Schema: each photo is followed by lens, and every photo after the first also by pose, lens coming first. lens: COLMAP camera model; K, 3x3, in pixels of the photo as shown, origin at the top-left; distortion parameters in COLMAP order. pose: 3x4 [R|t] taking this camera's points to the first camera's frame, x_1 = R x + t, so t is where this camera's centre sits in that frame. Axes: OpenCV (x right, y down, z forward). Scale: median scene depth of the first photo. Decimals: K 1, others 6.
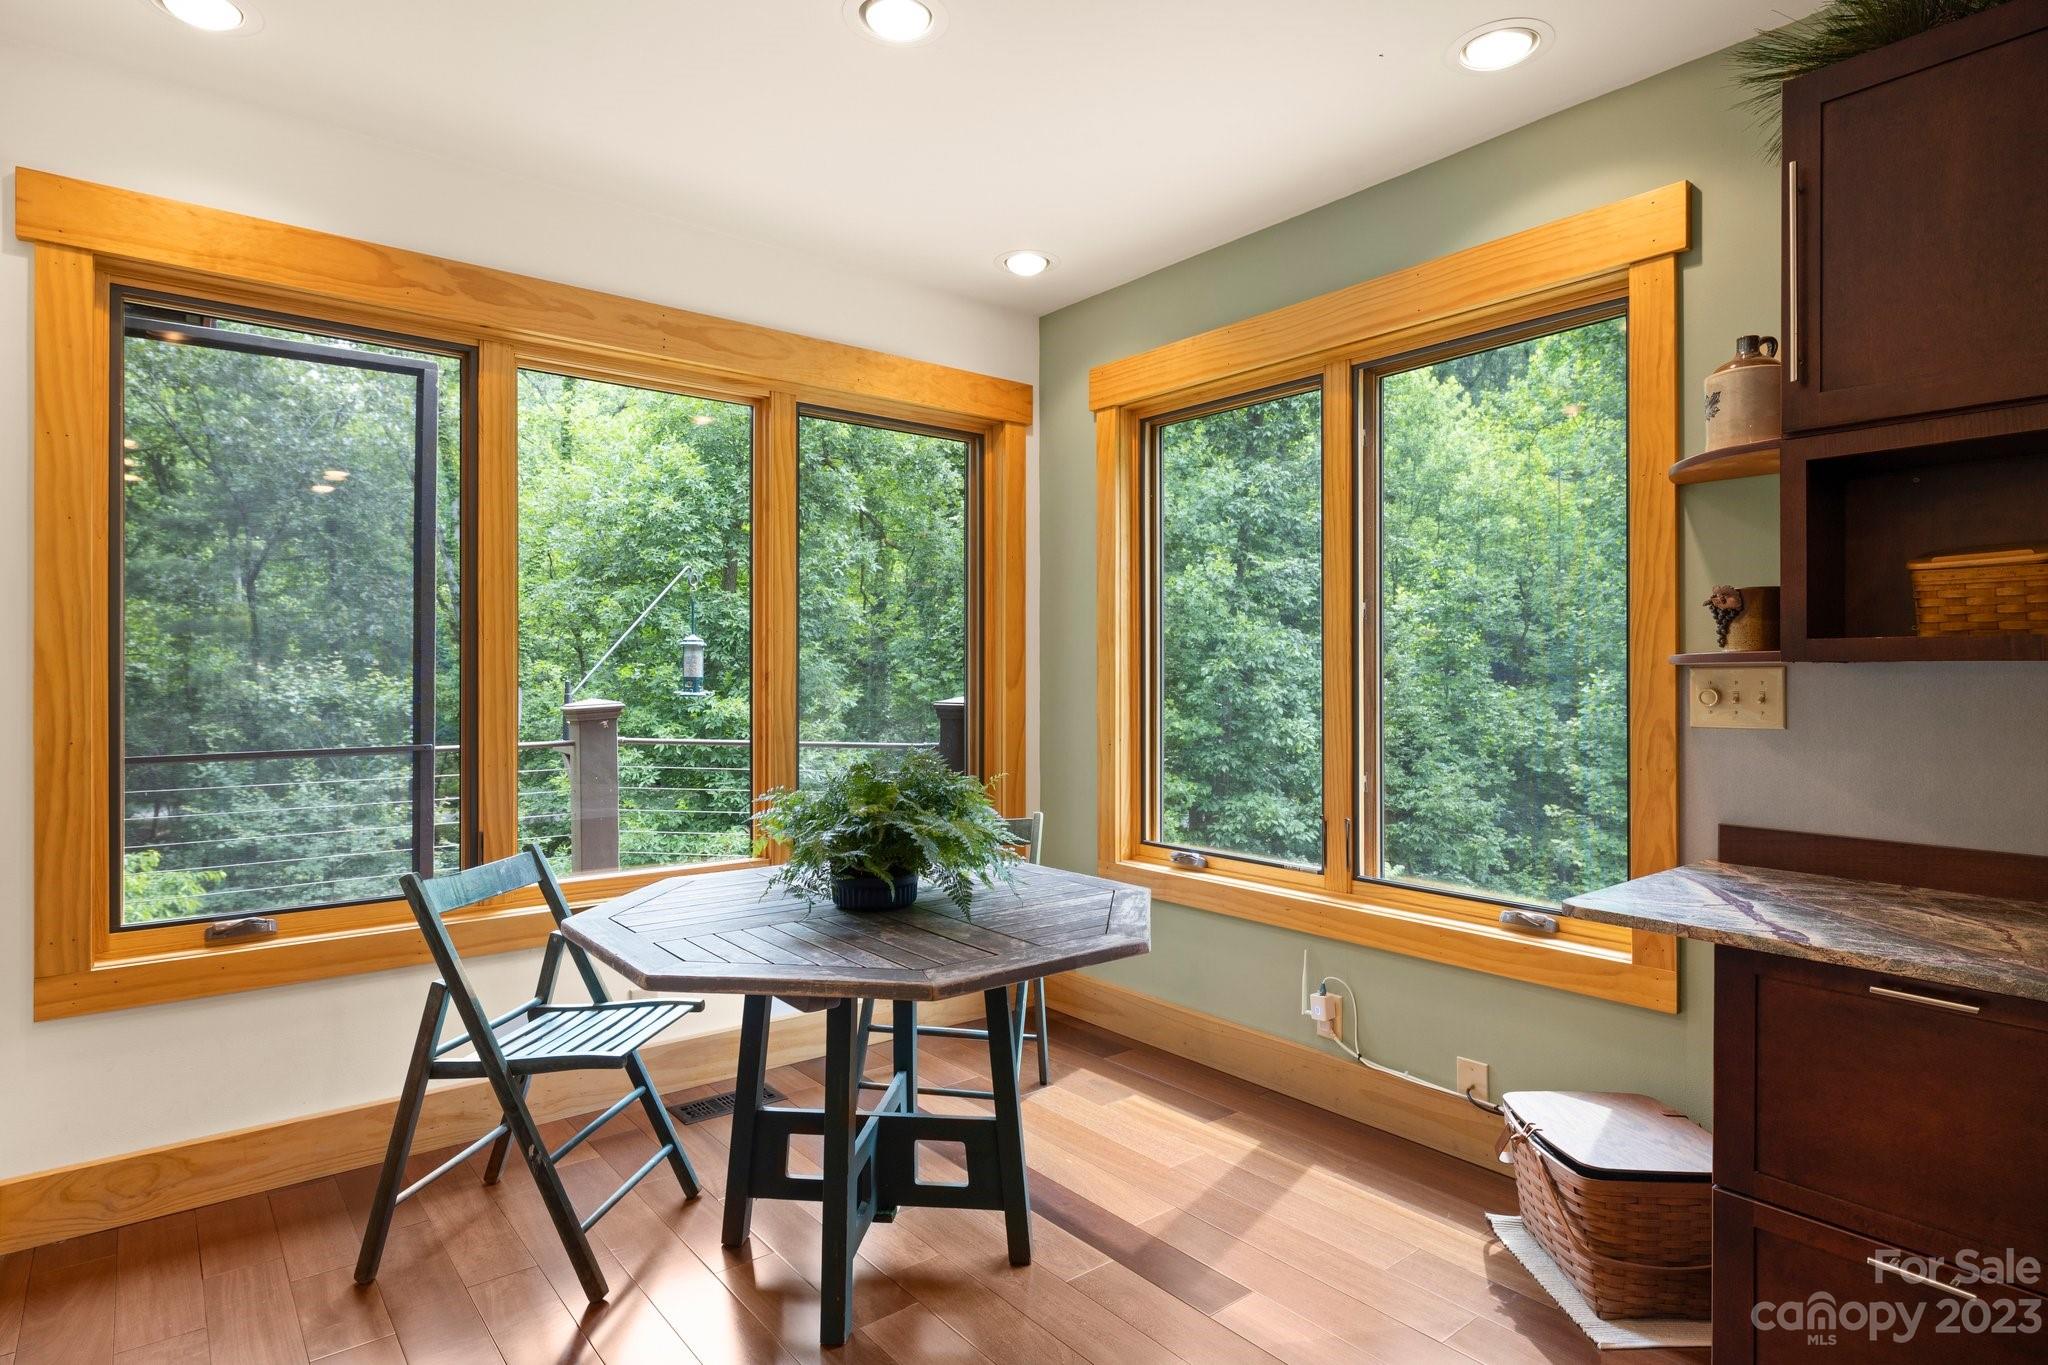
lens RADIAL K [[1101.1, 0, 1024.4], [0, 1101.1, 683.9], [0, 0, 1]] dist [-0.001178, -0.000116]
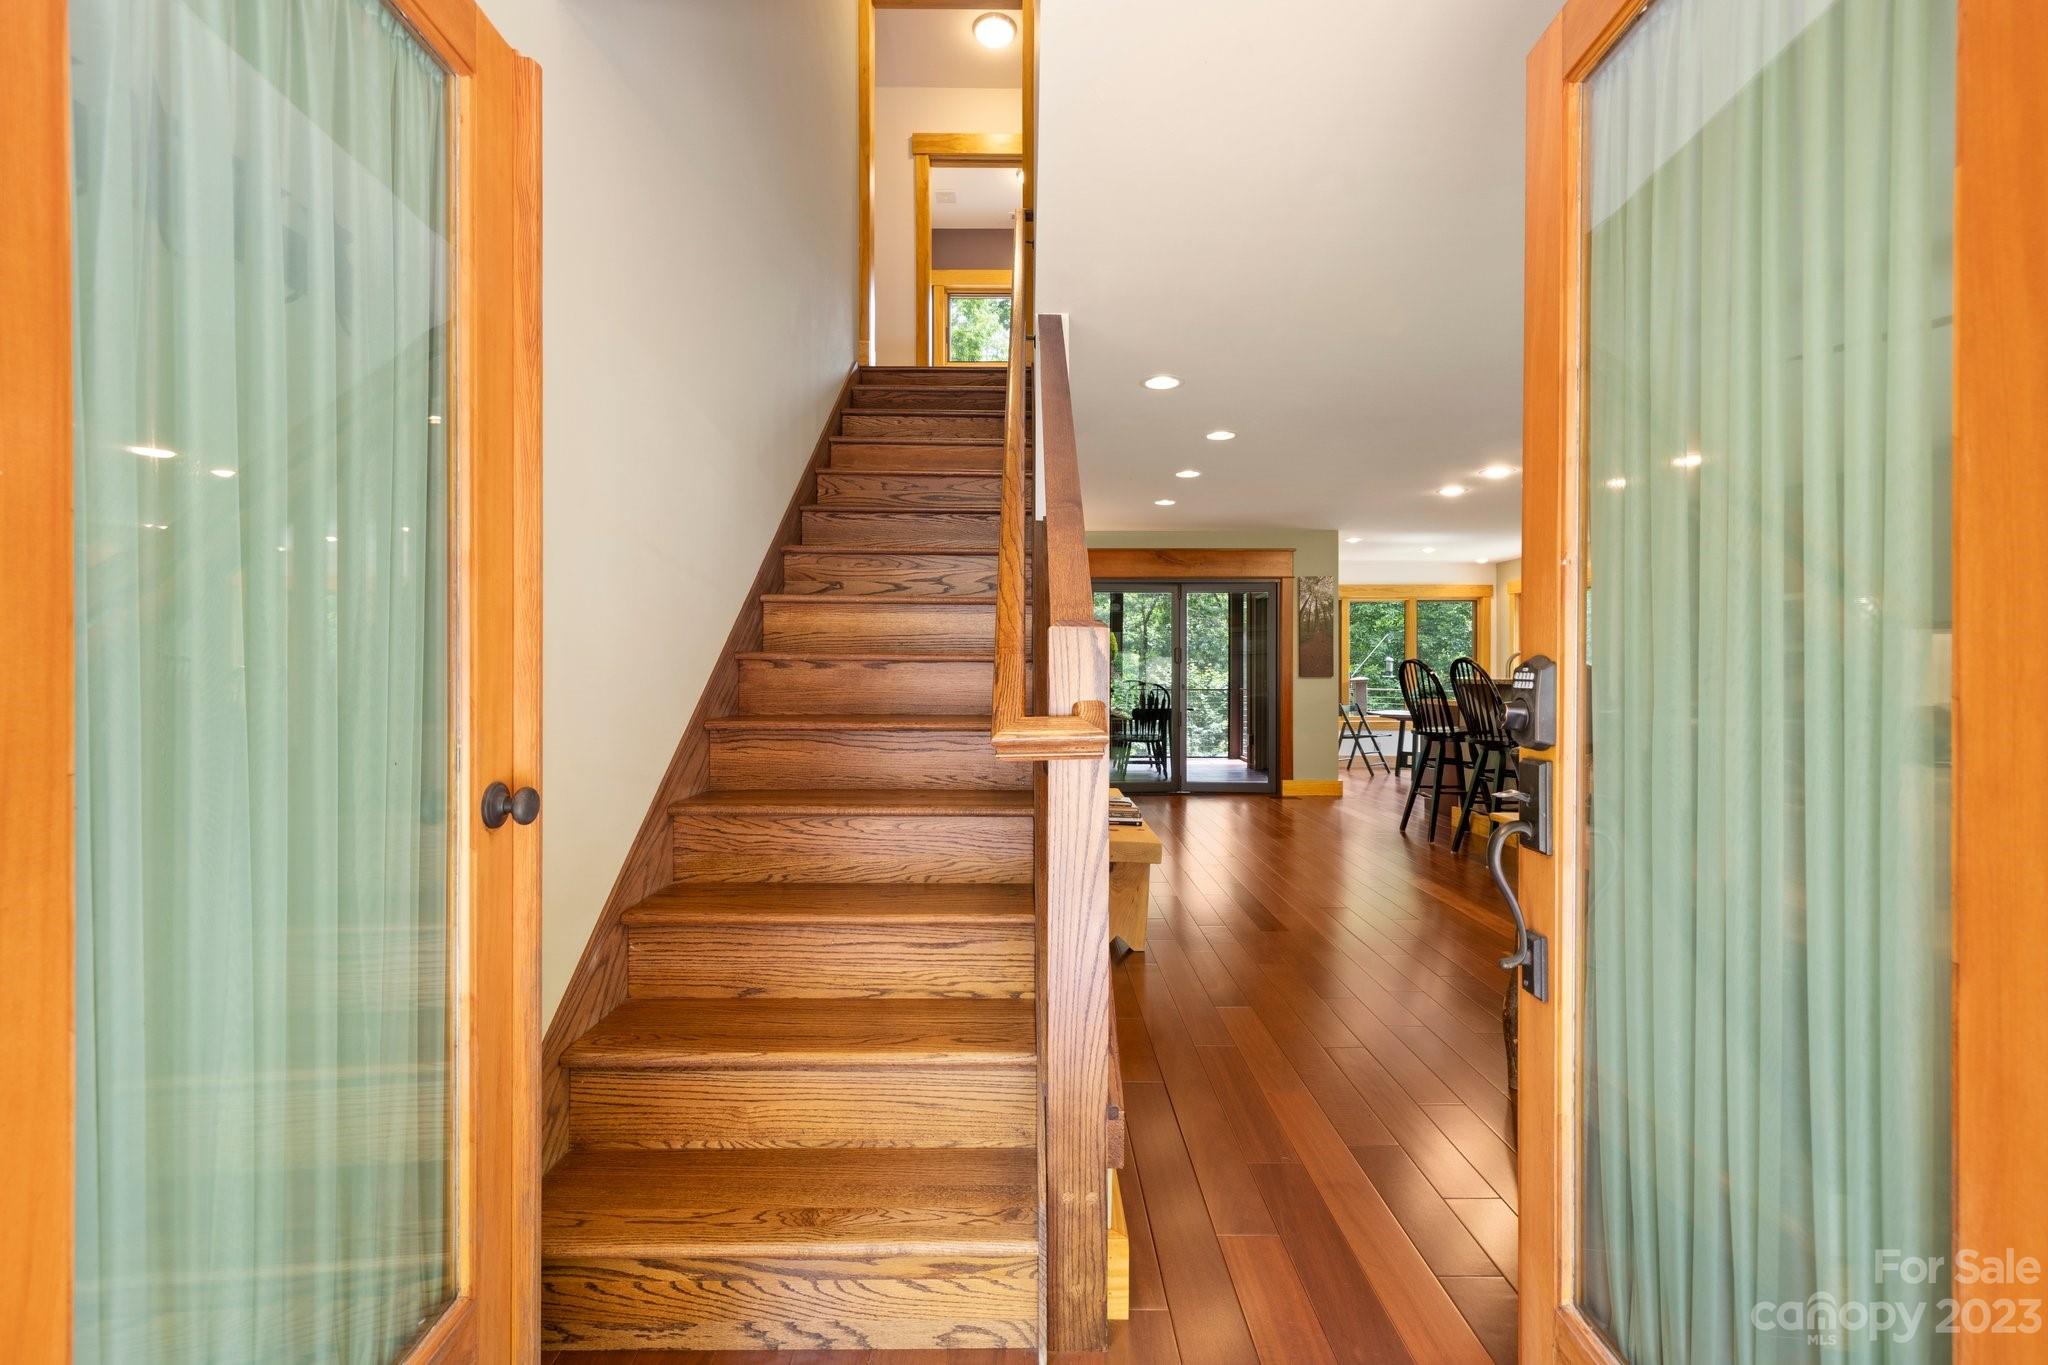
lens RADIAL K [[893.7, 0, 1020.8], [0, 893.7, 675.8], [0, 0, 1]] dist [0.006879, 0.000310]
pose [[0.775058, -0.001720, -0.631887, 0.718640], [0.001555, 0.999998, -0.000814, 0.008966], [0.631888, -0.000351, 0.775060, -2.370853]]
